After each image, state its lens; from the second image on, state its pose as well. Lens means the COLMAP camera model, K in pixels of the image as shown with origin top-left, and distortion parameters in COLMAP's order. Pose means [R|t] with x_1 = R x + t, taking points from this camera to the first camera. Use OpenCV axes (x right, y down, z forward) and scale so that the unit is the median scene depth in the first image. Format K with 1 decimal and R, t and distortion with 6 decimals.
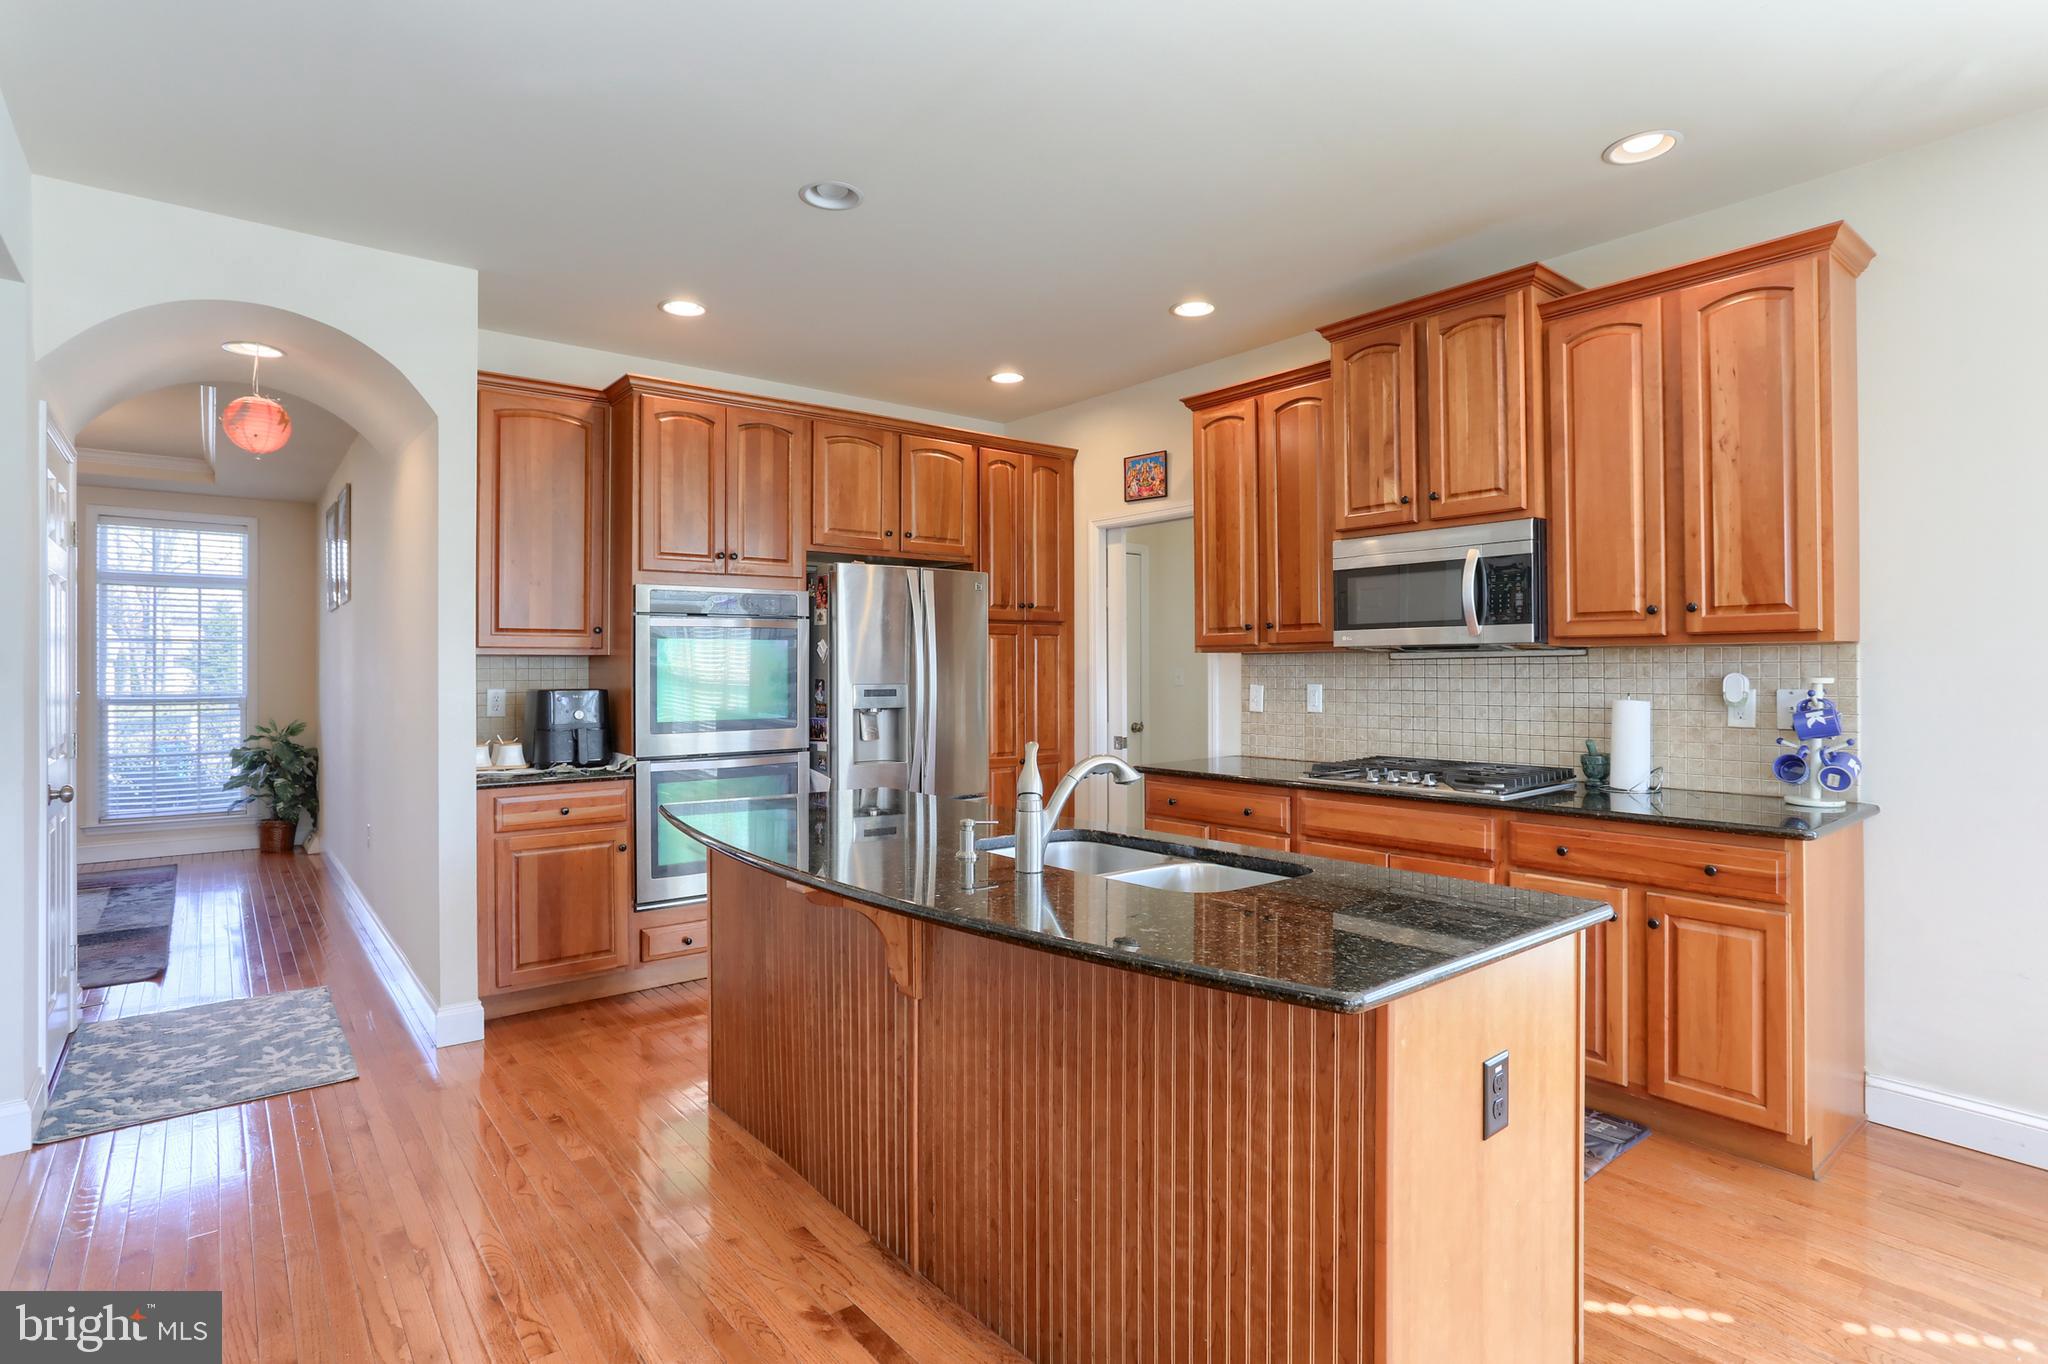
lens RADIAL K [[1015.7, 0, 1018.6], [0, 1015.7, 670.4], [0, 0, 1]] dist [-0.036035, 0.002062]
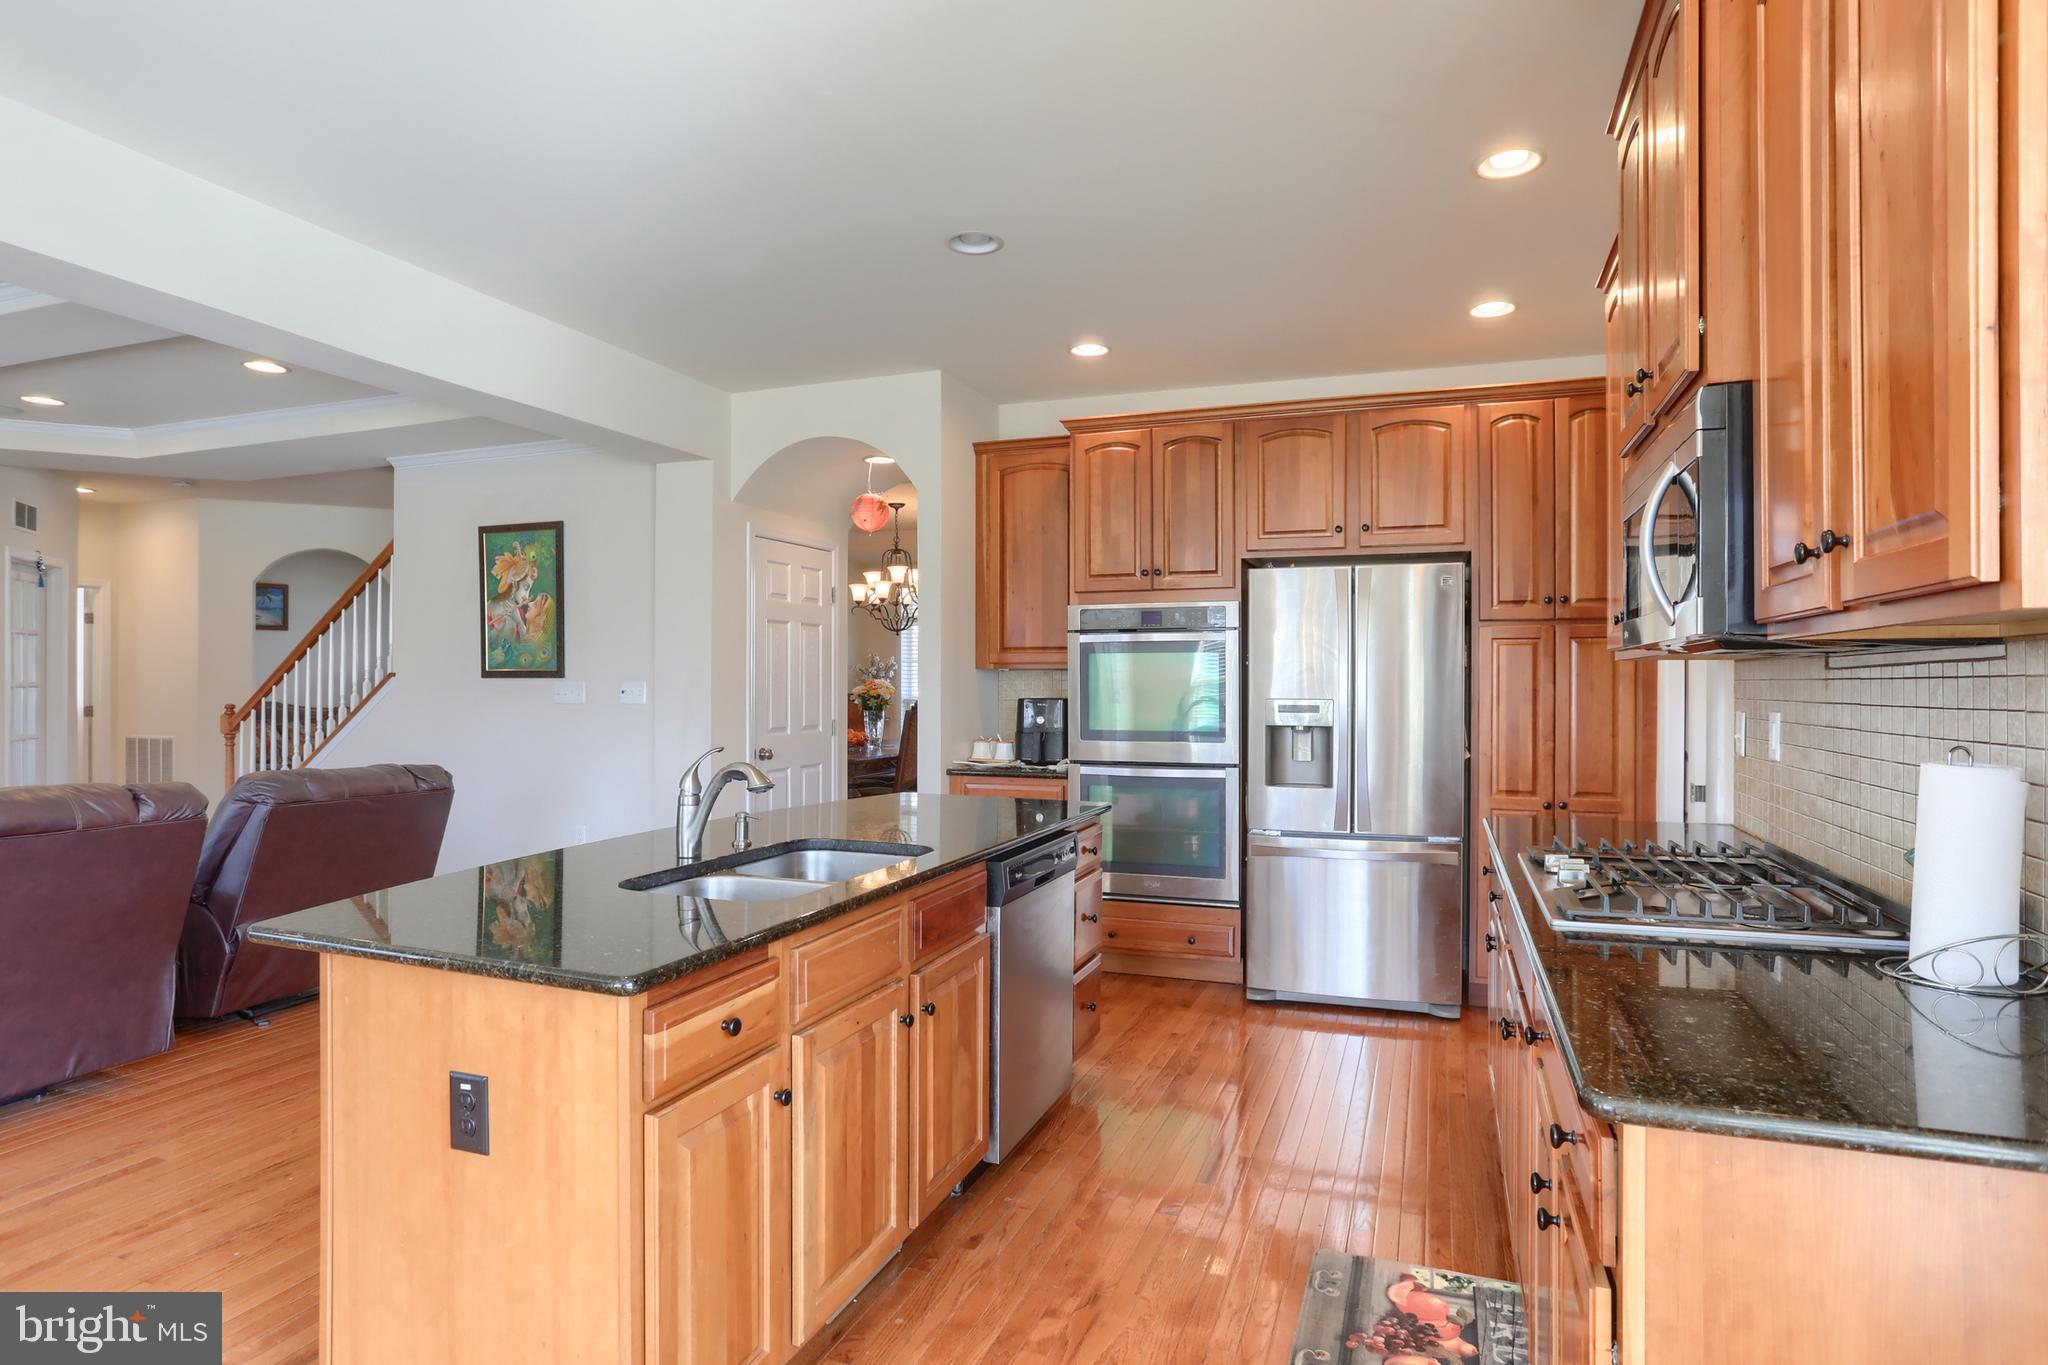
lens RADIAL K [[1049.4, 0, 1019.7], [0, 1049.4, 689.6], [0, 0, 1]] dist [-0.048860, 0.001604]
pose [[0.529712, 0.010062, -0.848118, 0.554701], [-0.007275, 0.999947, 0.007320, -0.000036], [0.848146, 0.002292, 0.529757, 0.320197]]
